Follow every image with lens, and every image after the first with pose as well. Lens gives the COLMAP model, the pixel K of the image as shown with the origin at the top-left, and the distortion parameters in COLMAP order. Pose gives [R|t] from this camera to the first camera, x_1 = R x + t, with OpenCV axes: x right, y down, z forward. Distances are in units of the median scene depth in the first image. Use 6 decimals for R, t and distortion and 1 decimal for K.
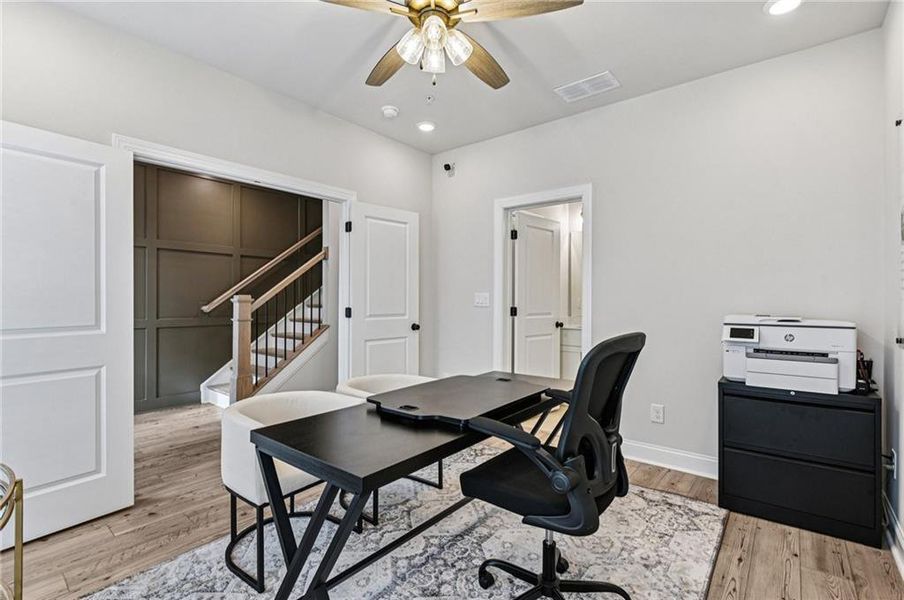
lens RADIAL K [[415.6, 0, 457.1], [0, 415.6, 303.4], [0, 0, 1]] dist [0.011610, -0.017200]
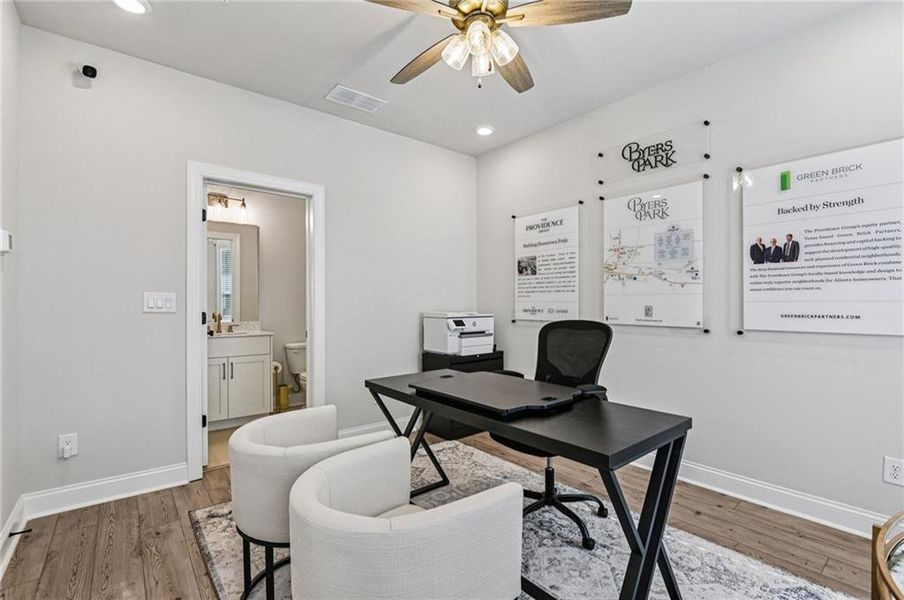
lens RADIAL K [[415.6, 0, 457.1], [0, 415.6, 303.4], [0, 0, 1]] dist [0.011610, -0.017200]
pose [[0.204574, -0.007039, 0.978826, -0.929344], [0.009429, 0.999942, 0.005220, -0.012207], [-0.978806, 0.008161, 0.204628, 0.751493]]
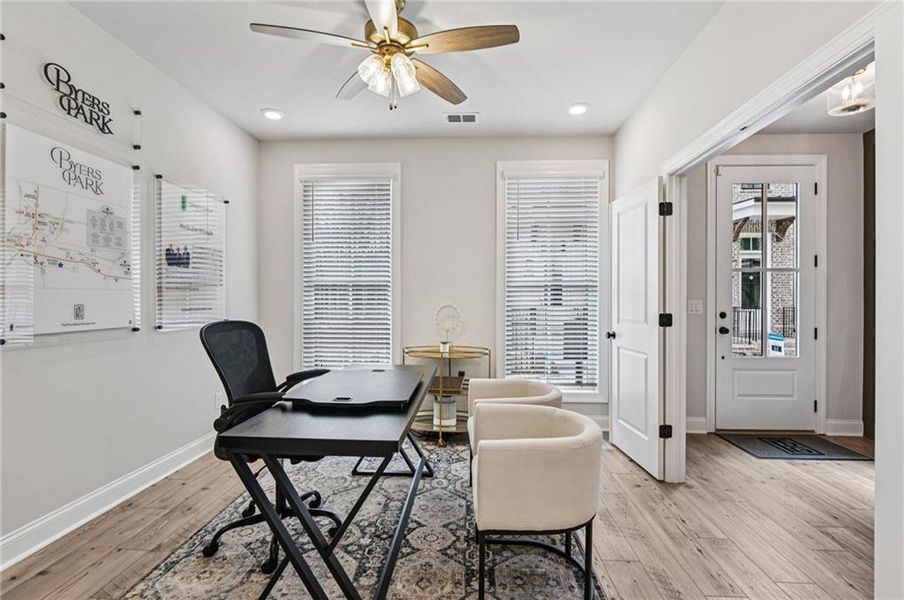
lens RADIAL K [[415.6, 0, 457.1], [0, 415.6, 303.4], [0, 0, 1]] dist [0.011610, -0.017200]
pose [[-0.809902, -0.002404, -0.586560, 0.407487], [-0.013645, 0.999798, 0.014743, -0.020756], [0.586406, 0.019944, -0.809772, 1.788540]]
